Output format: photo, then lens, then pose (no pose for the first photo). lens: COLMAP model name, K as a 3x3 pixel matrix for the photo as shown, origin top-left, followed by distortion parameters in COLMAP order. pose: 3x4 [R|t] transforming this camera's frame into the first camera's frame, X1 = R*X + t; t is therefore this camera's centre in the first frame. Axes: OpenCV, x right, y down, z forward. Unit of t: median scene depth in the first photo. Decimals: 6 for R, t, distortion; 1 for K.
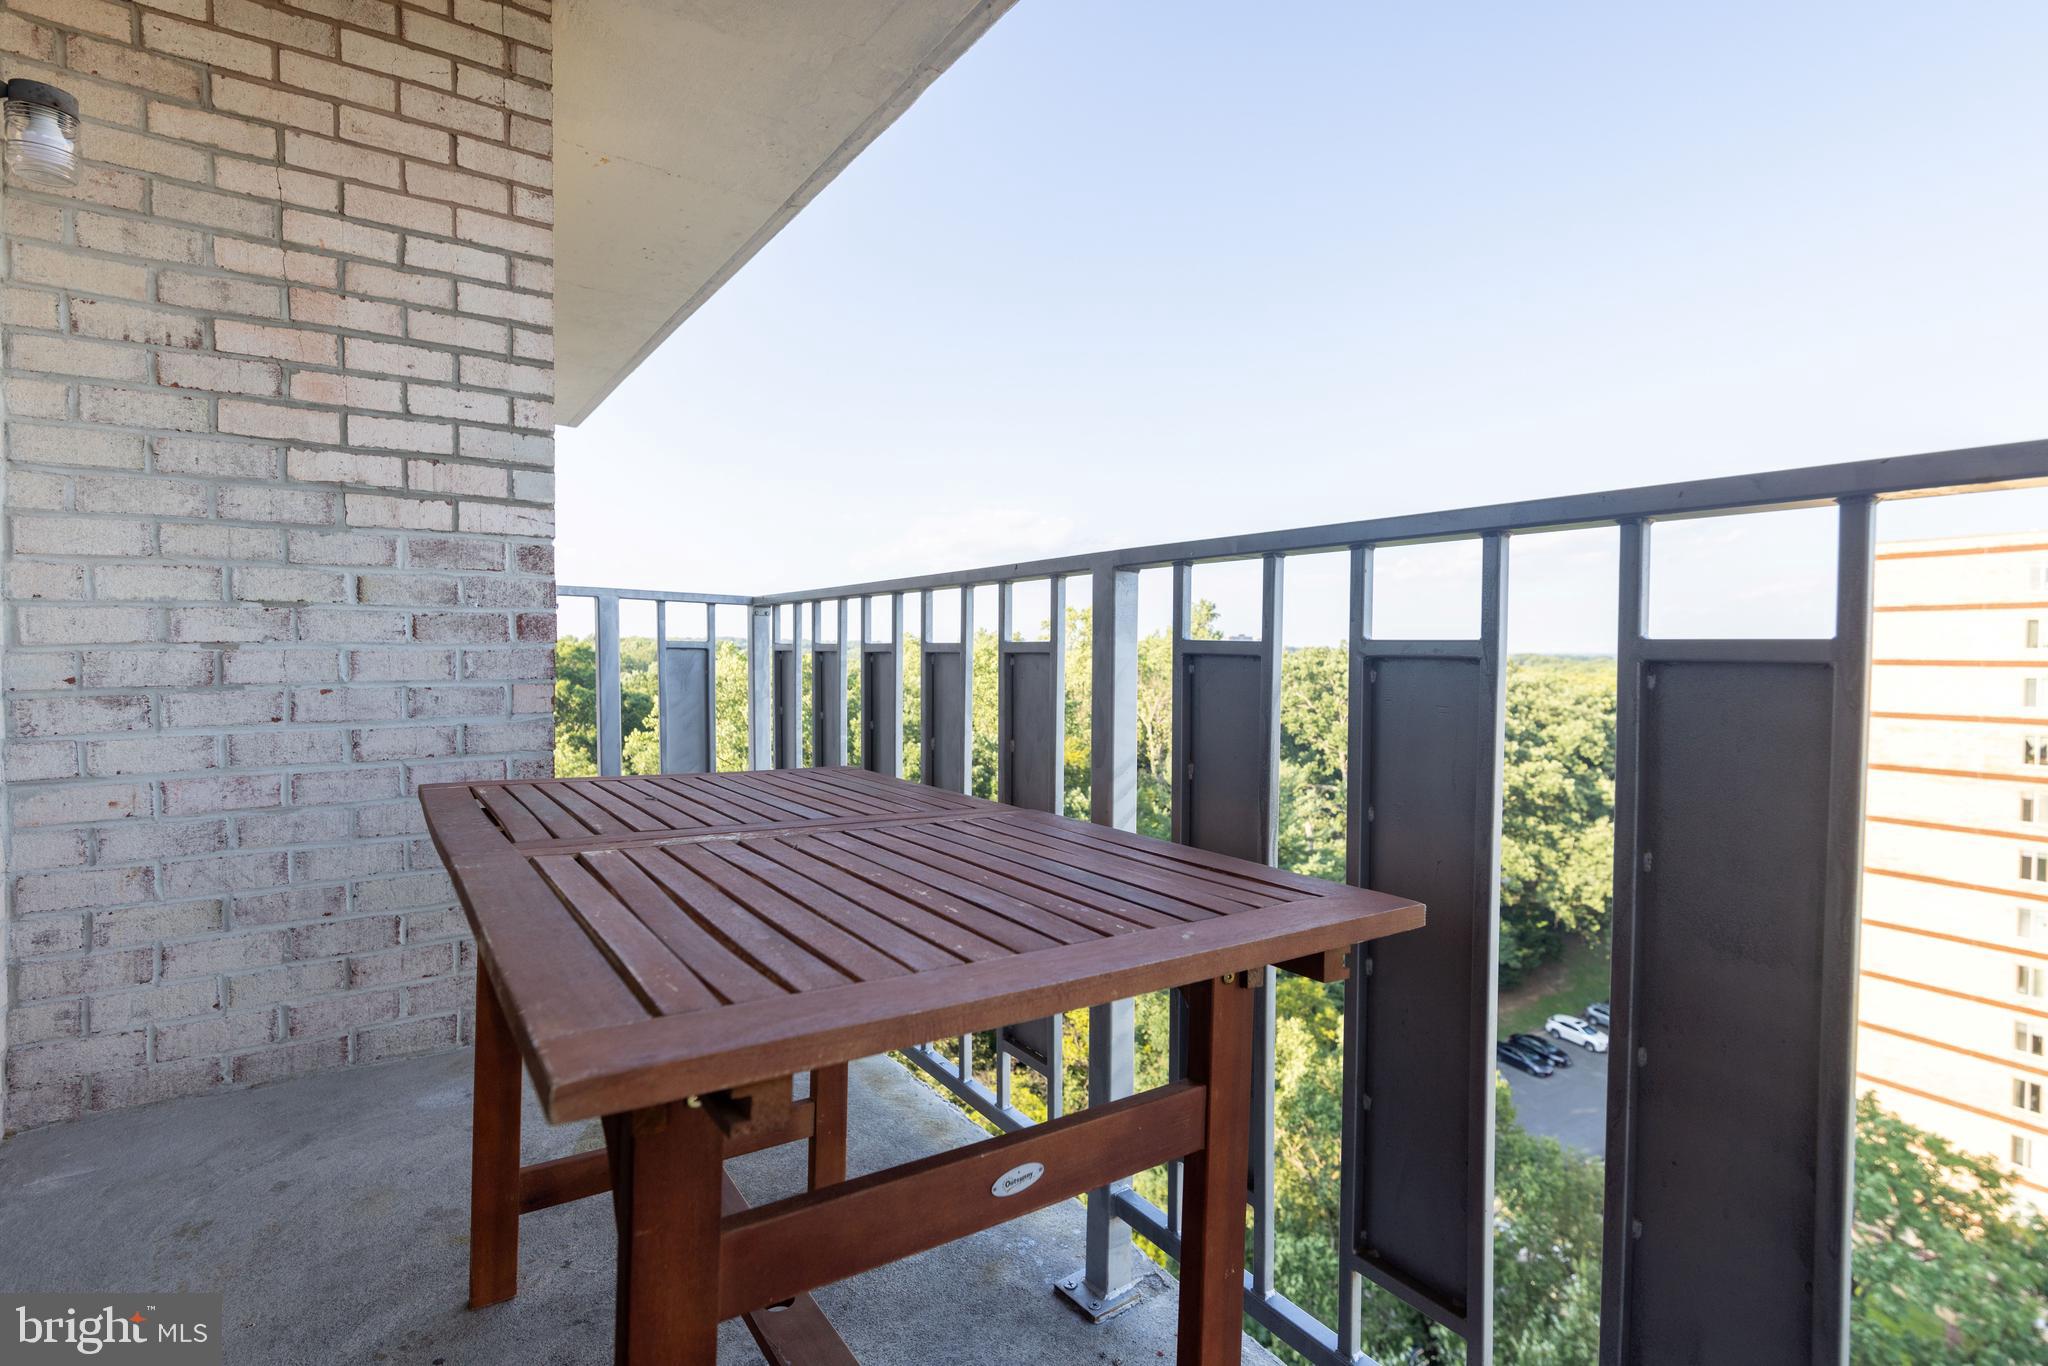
lens RADIAL K [[990.7, 0, 1033.4], [0, 990.7, 678.6], [0, 0, 1]] dist [-0.002750, -0.000249]
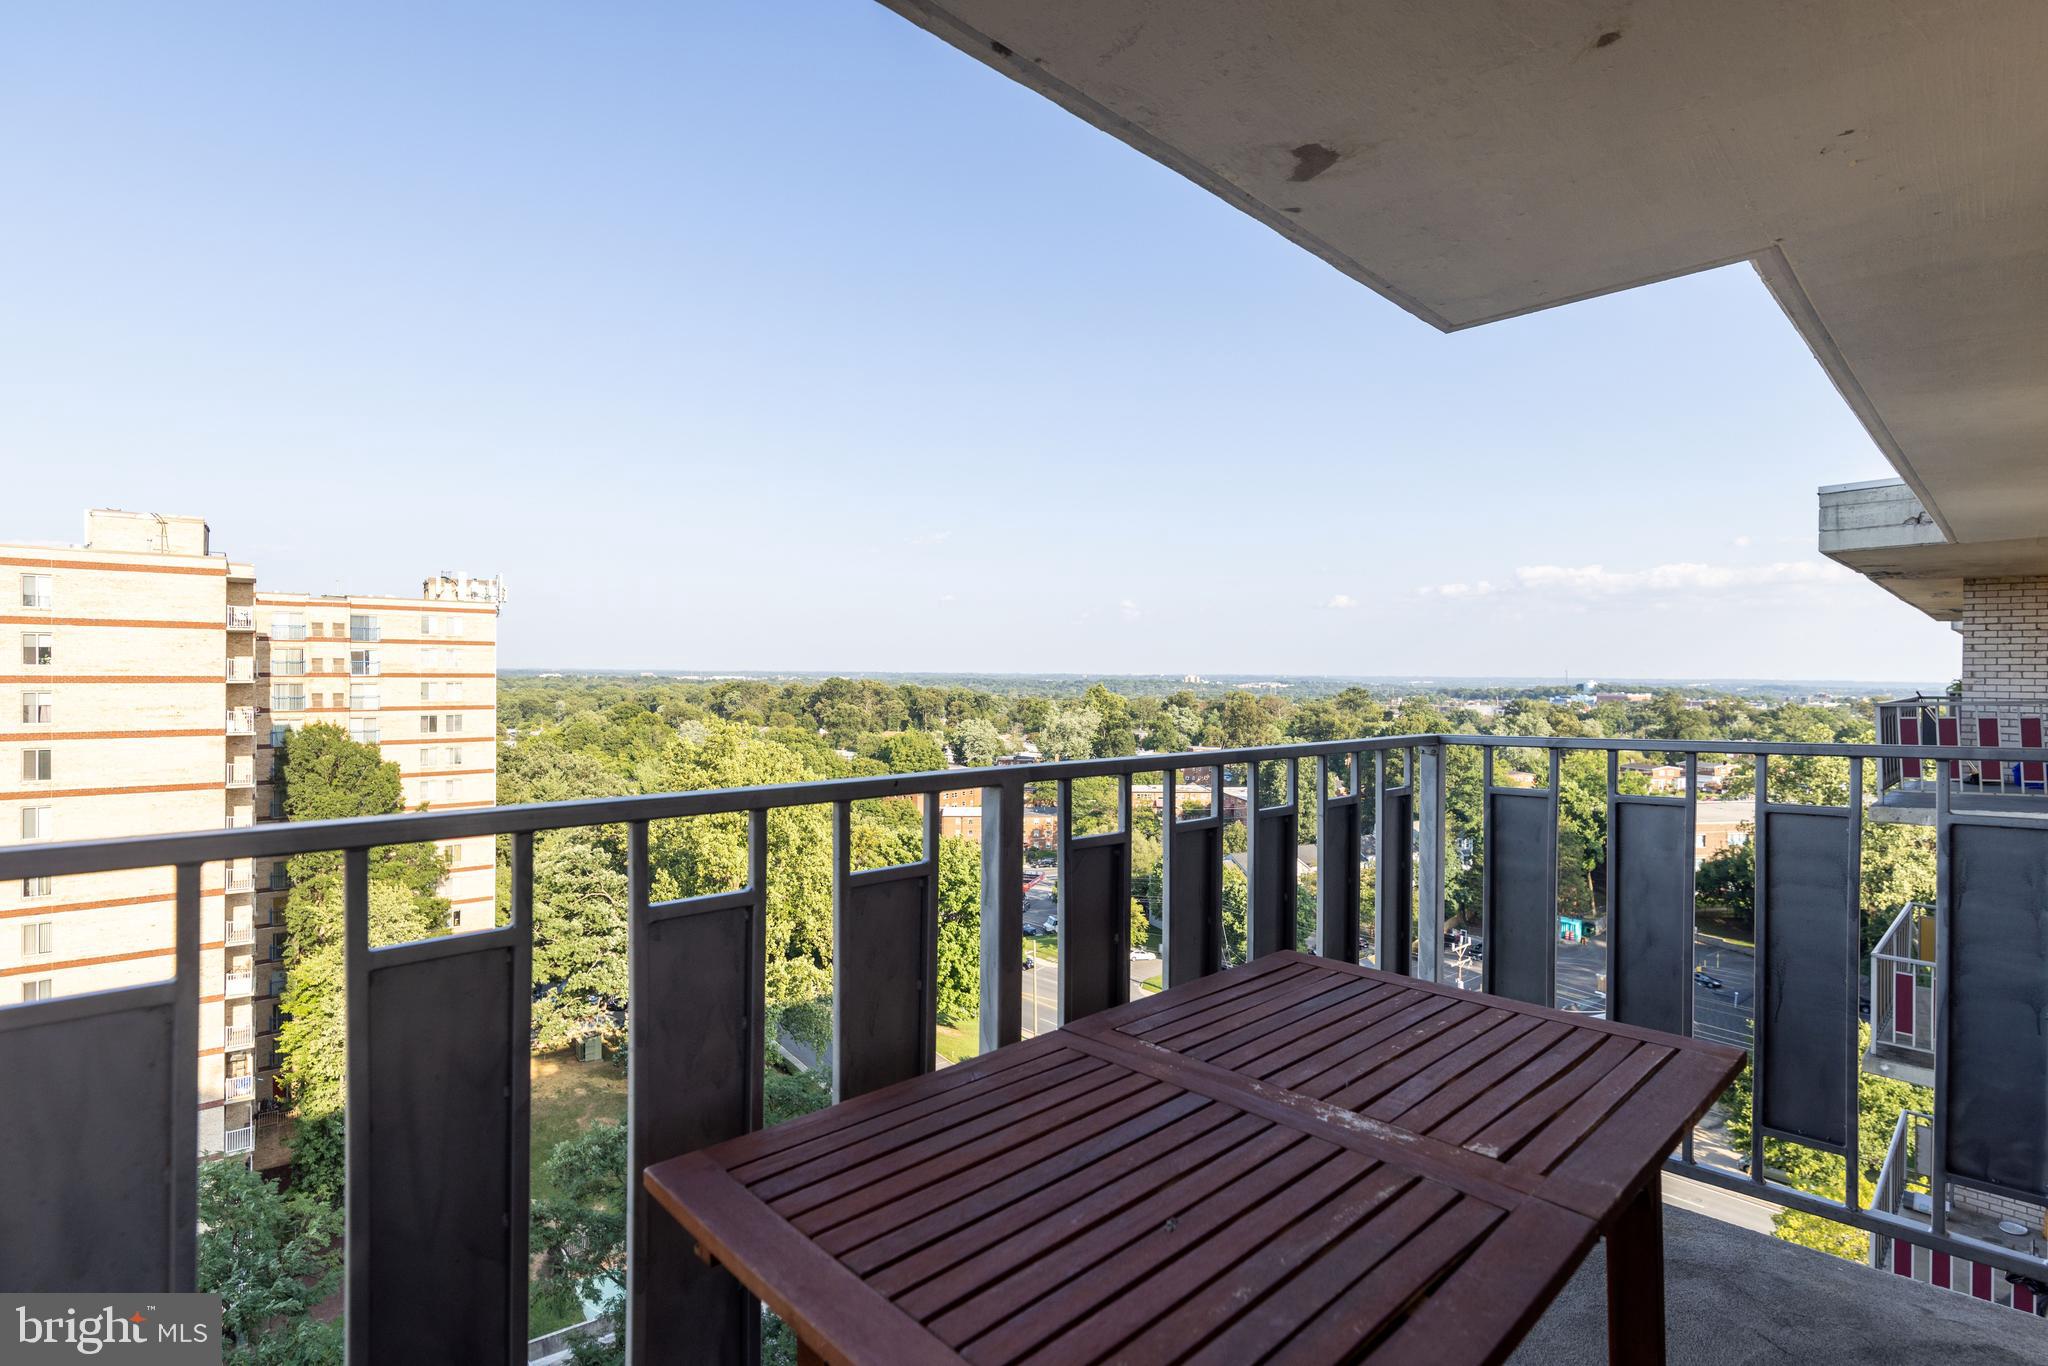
lens RADIAL K [[990.7, 0, 1033.5], [0, 990.7, 683.1], [0, 0, 1]] dist [-0.002750, -0.000249]
pose [[-0.181407, -0.008318, 0.983373, -1.071062], [0.013456, 0.999850, 0.010940, -0.252280], [-0.983316, 0.015217, -0.181268, 1.305213]]
